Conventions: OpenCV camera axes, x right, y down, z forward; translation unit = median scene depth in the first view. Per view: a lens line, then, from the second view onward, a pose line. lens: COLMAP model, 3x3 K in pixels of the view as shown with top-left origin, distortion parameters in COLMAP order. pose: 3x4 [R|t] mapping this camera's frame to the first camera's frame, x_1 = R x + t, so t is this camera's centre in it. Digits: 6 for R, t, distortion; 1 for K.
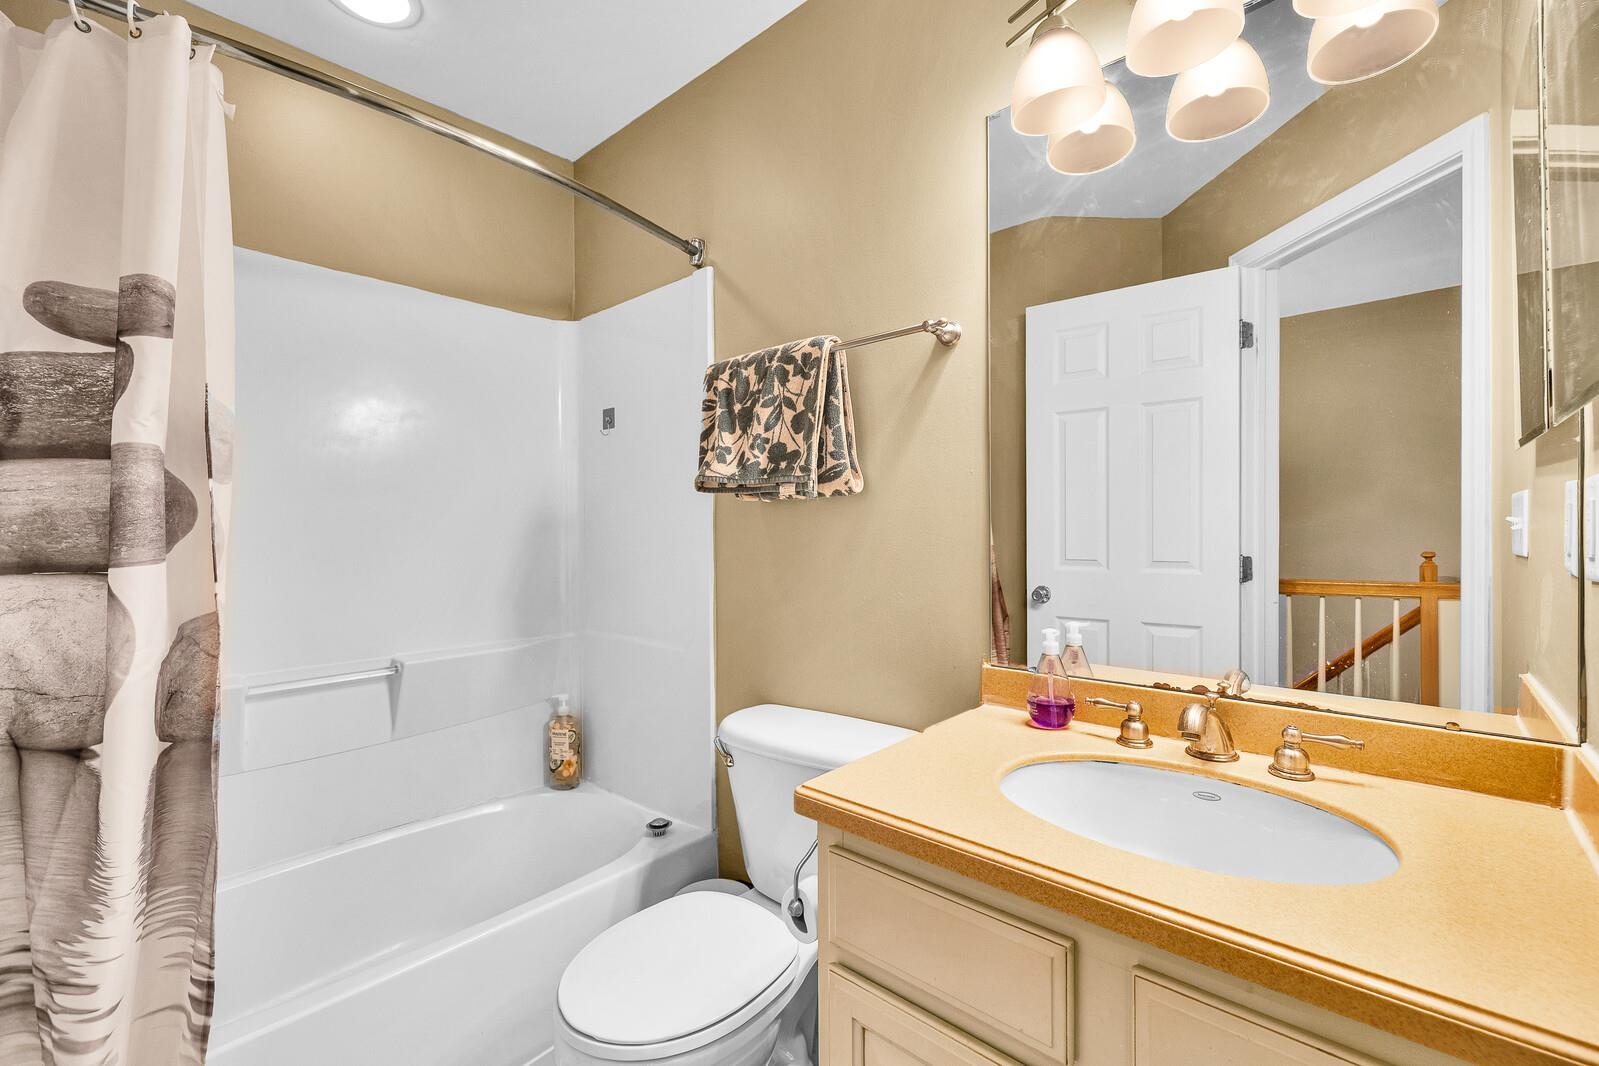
lens RADIAL K [[665.7, 0, 801.3], [0, 665.7, 535.1], [0, 0, 1]] dist [0.002085, 0.000139]
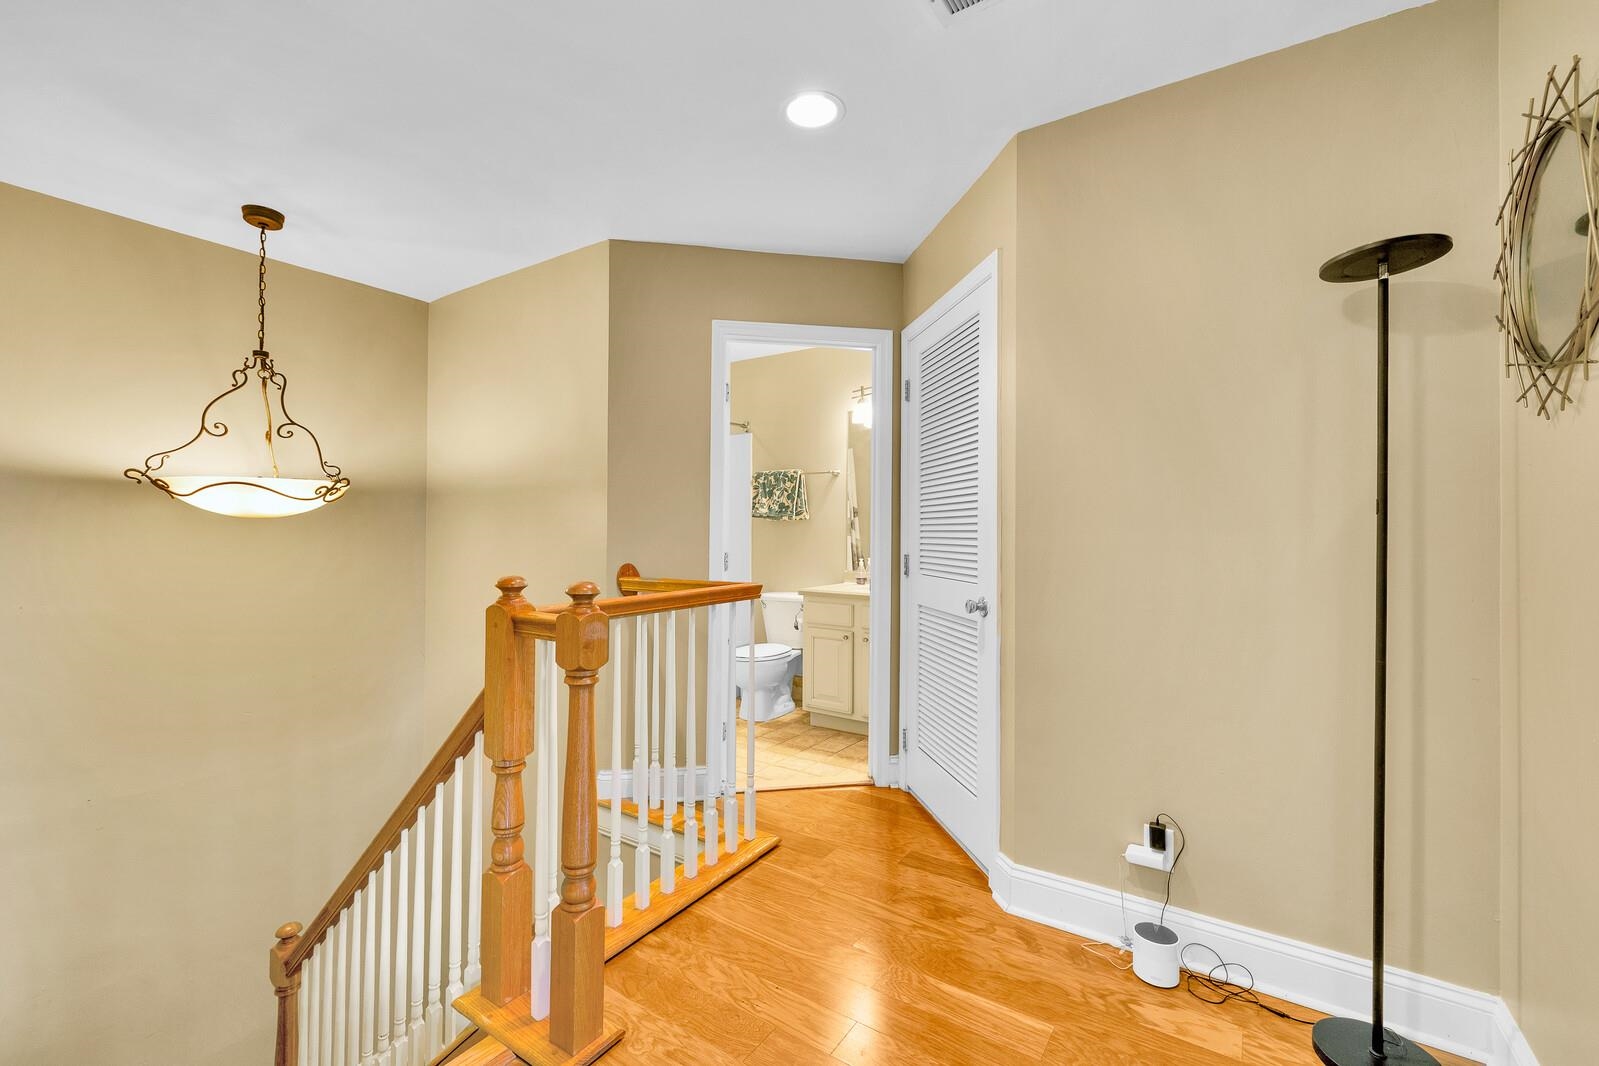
lens RADIAL K [[665.7, 0, 798.8], [0, 665.7, 529.5], [0, 0, 1]] dist [0.002085, 0.000139]
pose [[0.992811, 0.006800, 0.119495, -0.325963], [-0.006016, 0.999958, -0.006917, 0.005981], [-0.119537, 0.006148, 0.992811, -2.061854]]
